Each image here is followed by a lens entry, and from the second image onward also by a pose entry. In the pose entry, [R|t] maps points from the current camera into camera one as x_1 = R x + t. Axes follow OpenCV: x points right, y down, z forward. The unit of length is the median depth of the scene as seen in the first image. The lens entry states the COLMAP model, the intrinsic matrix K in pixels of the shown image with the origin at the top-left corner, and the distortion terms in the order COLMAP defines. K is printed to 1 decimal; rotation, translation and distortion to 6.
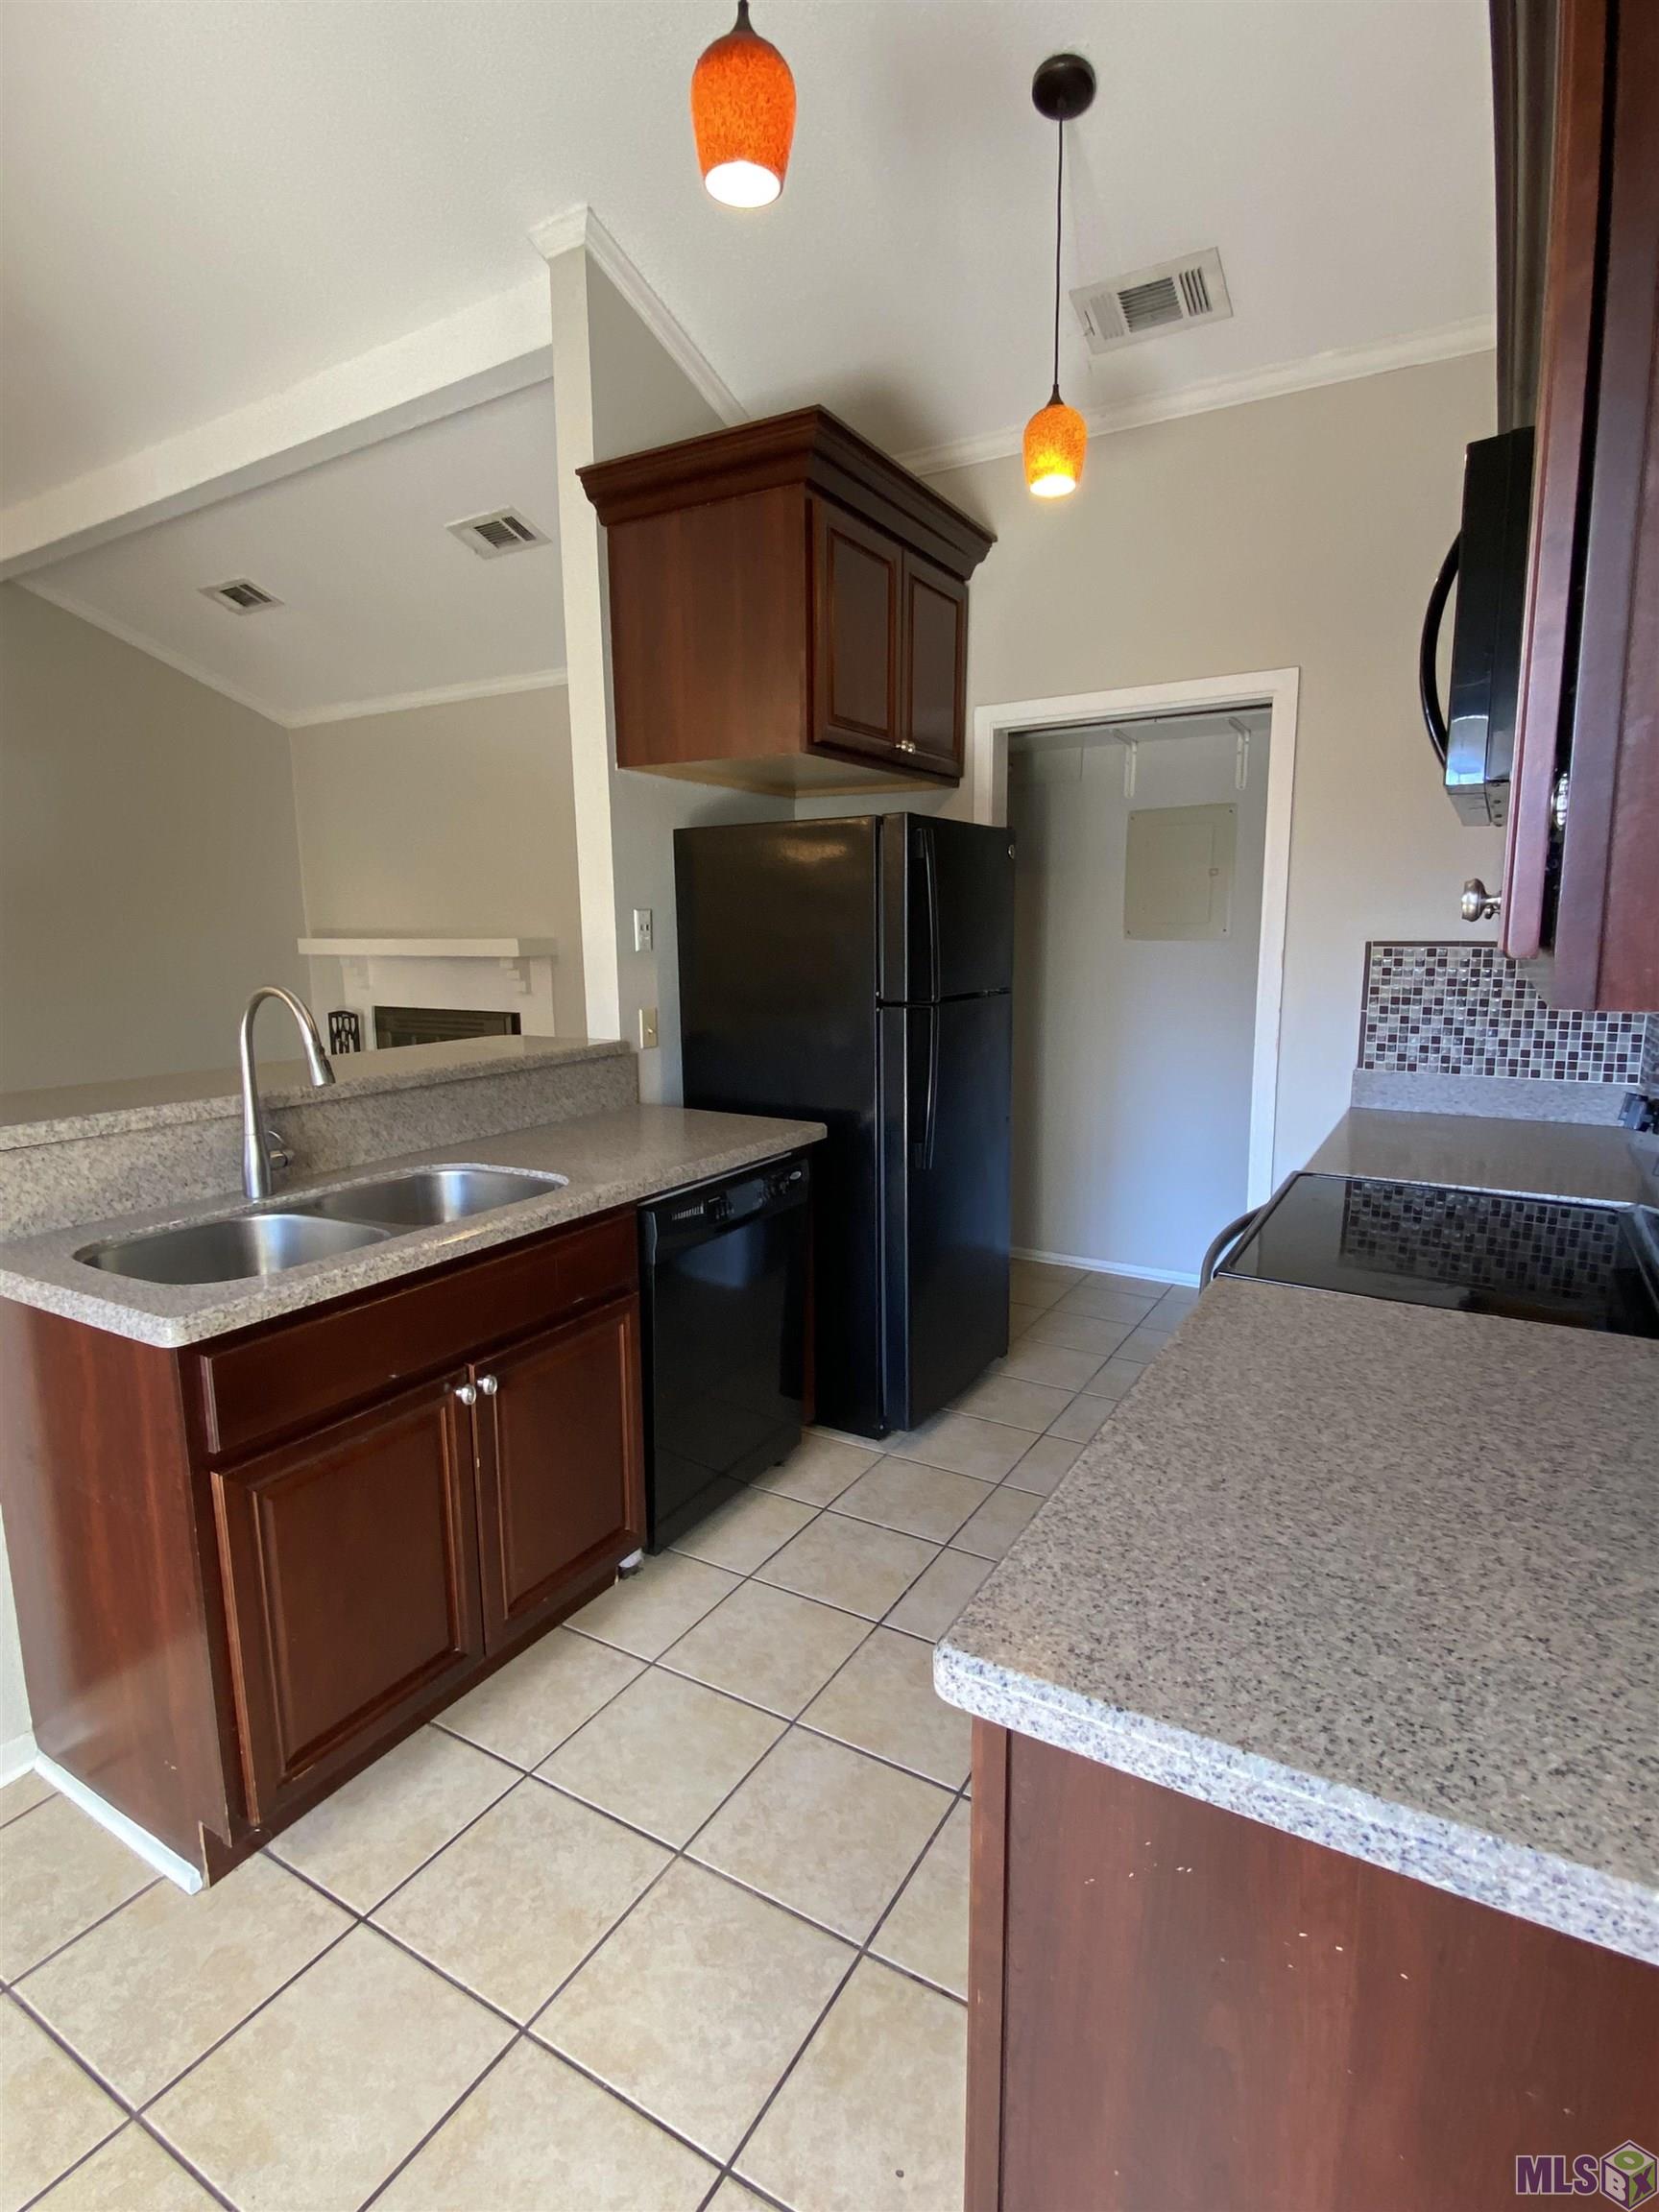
lens RADIAL K [[1093.3, 0, 835.6], [0, 1093.3, 1106.7], [0, 0, 1]] dist [0.005828, -0.014718]
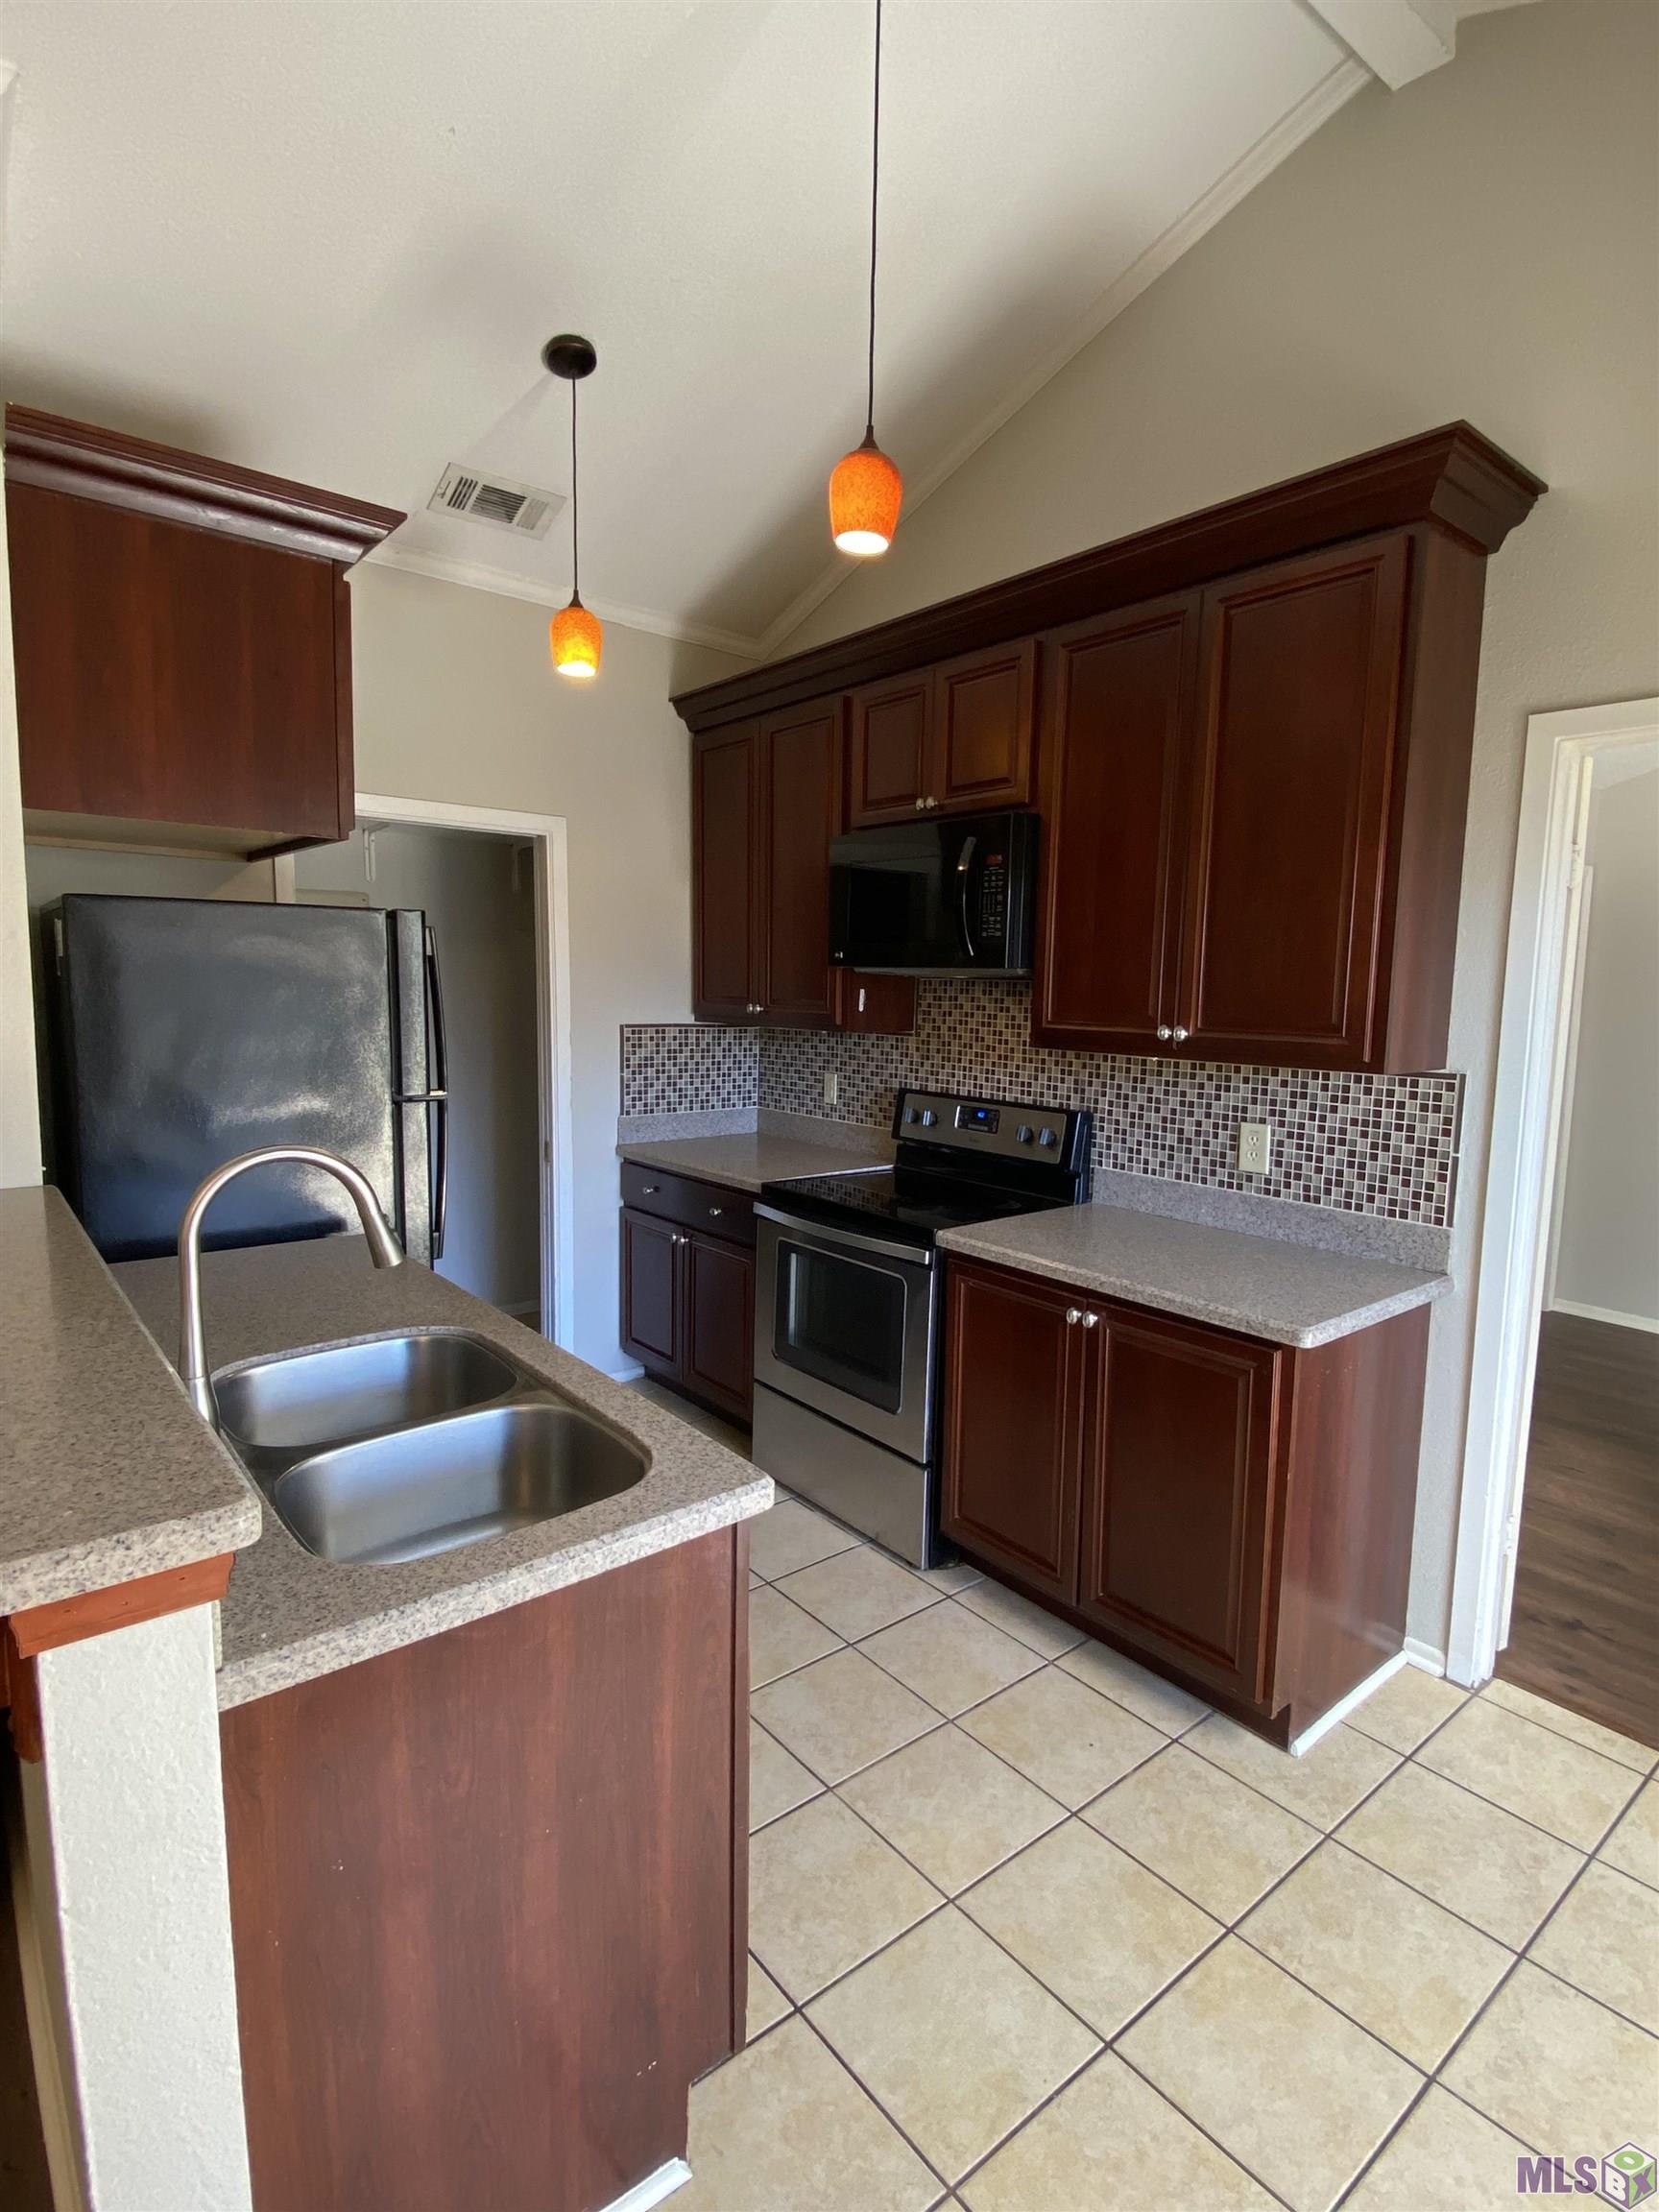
lens RADIAL K [[1093.3, 0, 816.2], [0, 1093.3, 1101.1], [0, 0, 1]] dist [0.005828, -0.014718]
pose [[0.357612, -0.090477, 0.929477, -0.918004], [0.131423, 0.990266, 0.045830, -0.110115], [-0.924577, 0.105765, 0.366022, 0.356205]]
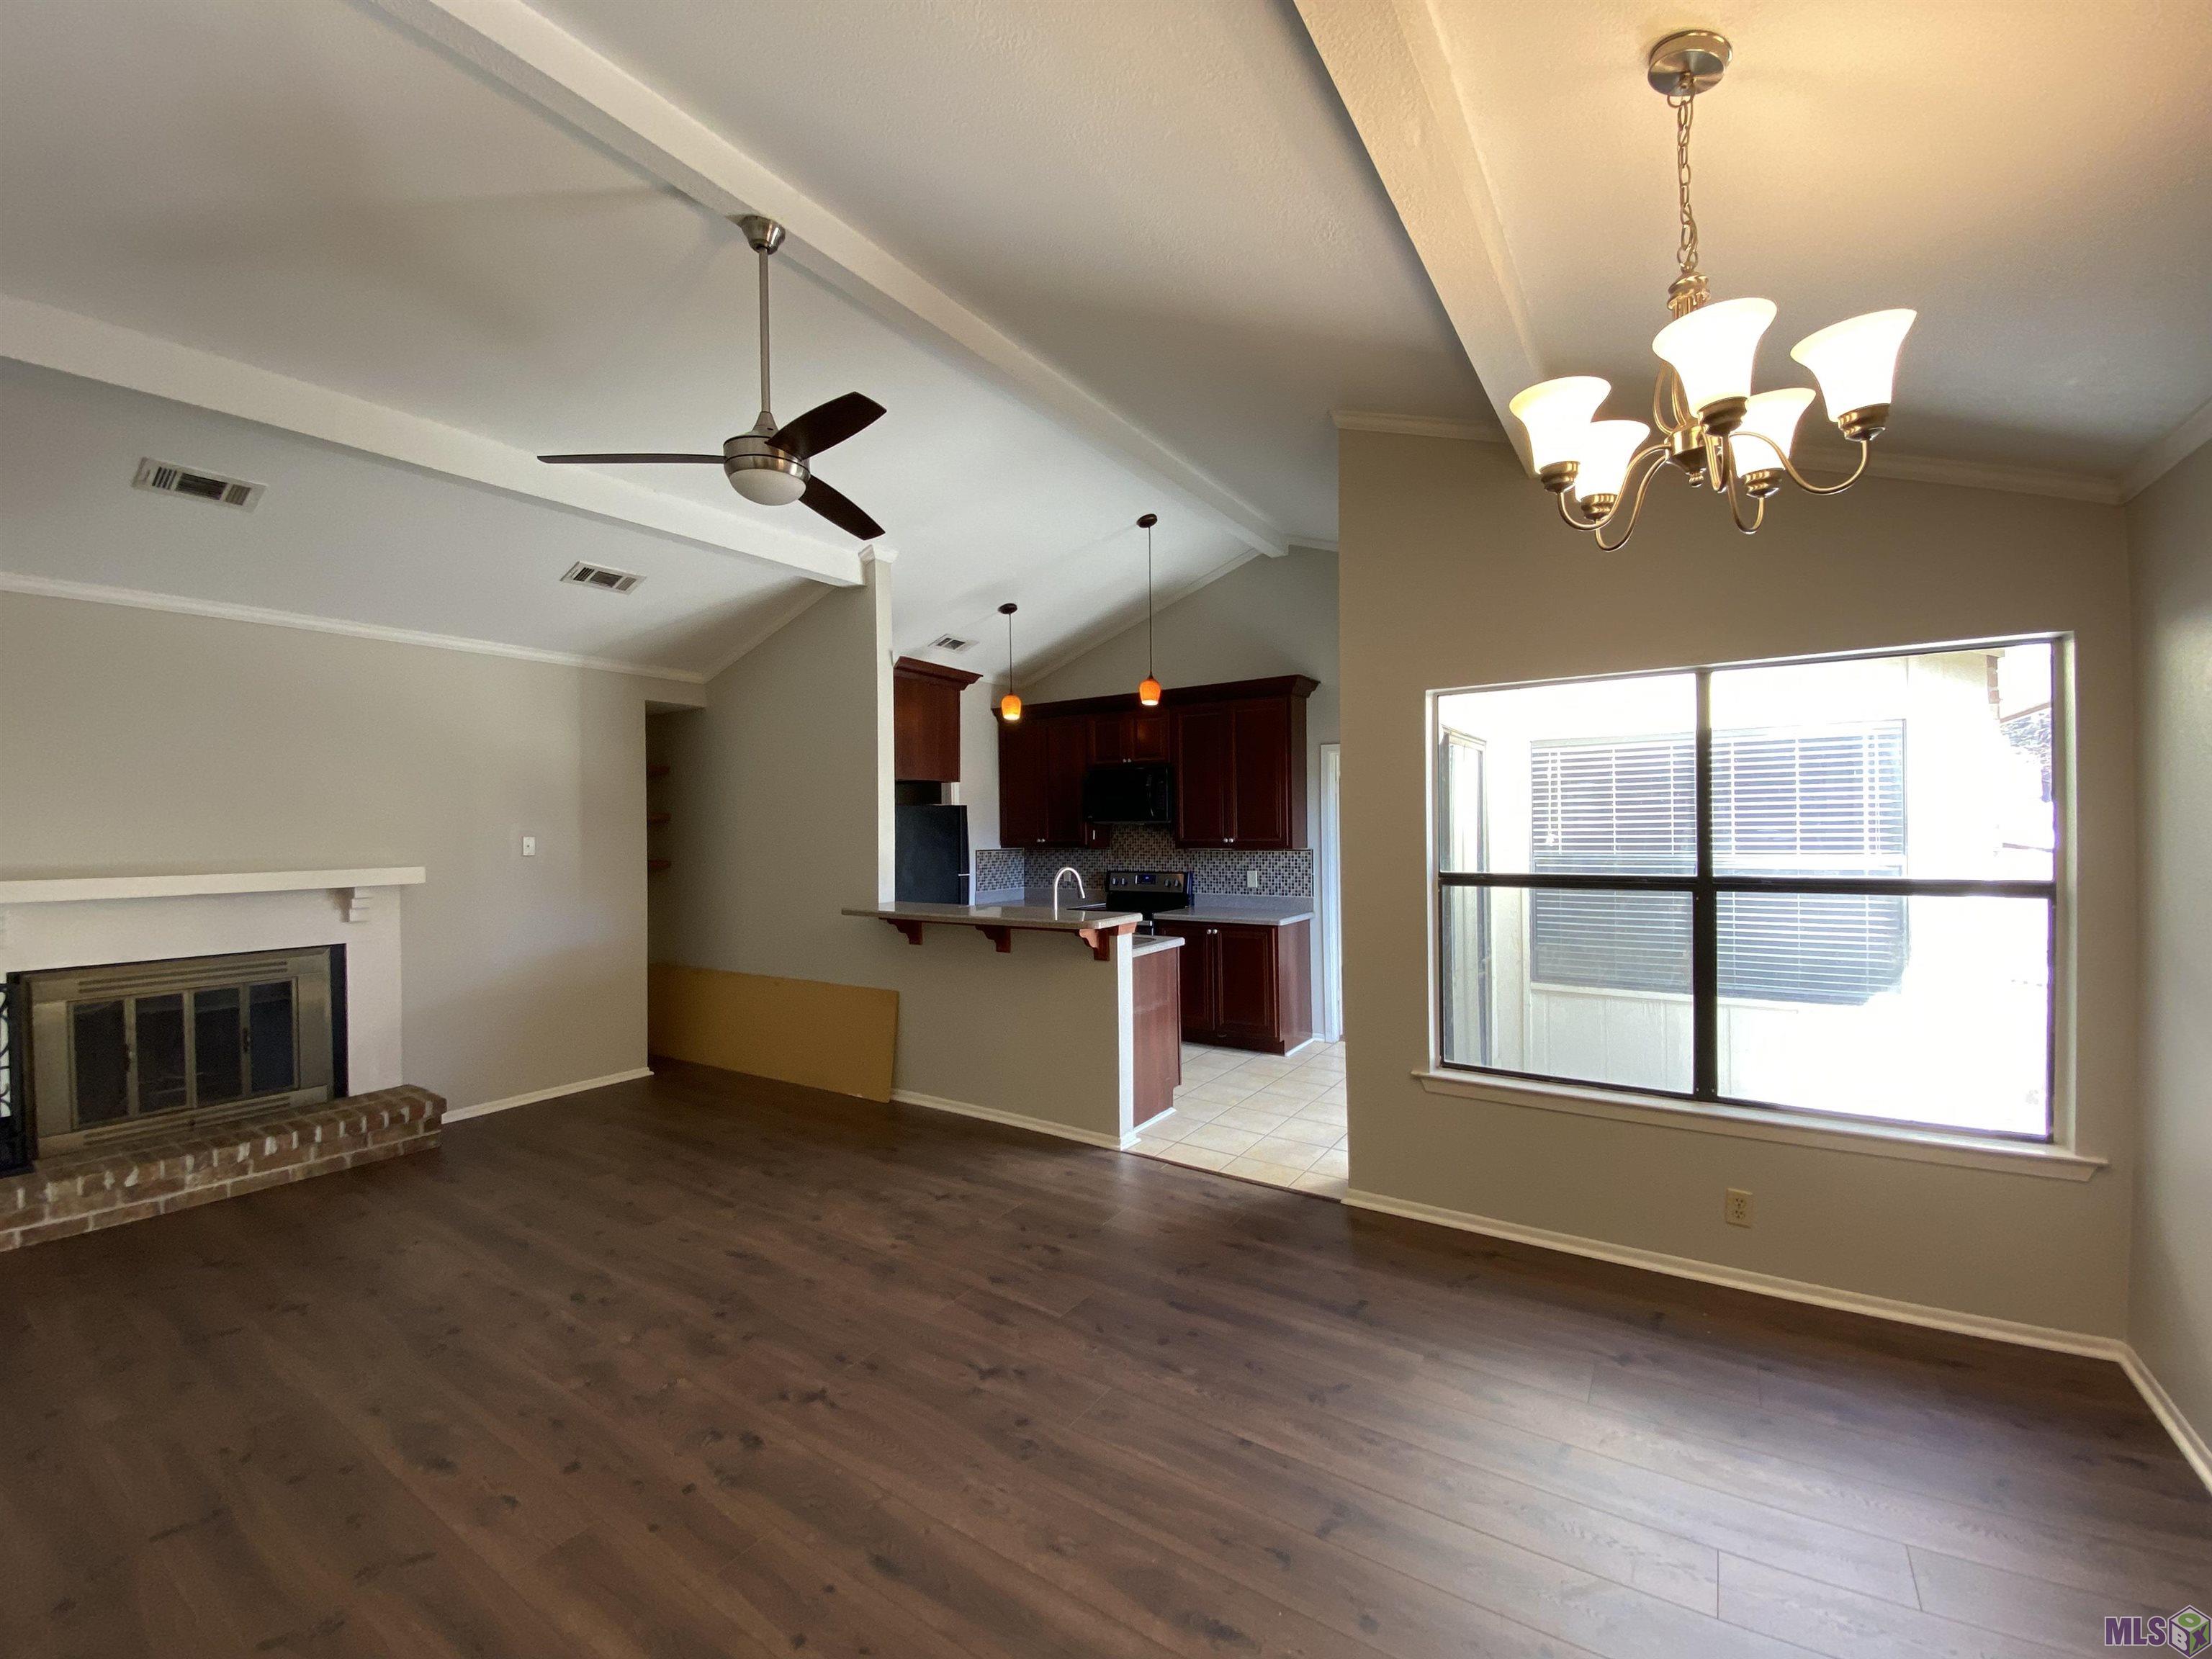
lens RADIAL K [[893.8, 0, 1104.1], [0, 893.8, 826.9], [0, 0, 1]] dist [0.007551, -0.014473]
pose [[0.051606, 0.009956, 0.998618, -2.553959], [0.173081, 0.984729, -0.018762, -0.135972], [-0.983555, 0.173810, 0.049095, 0.657167]]
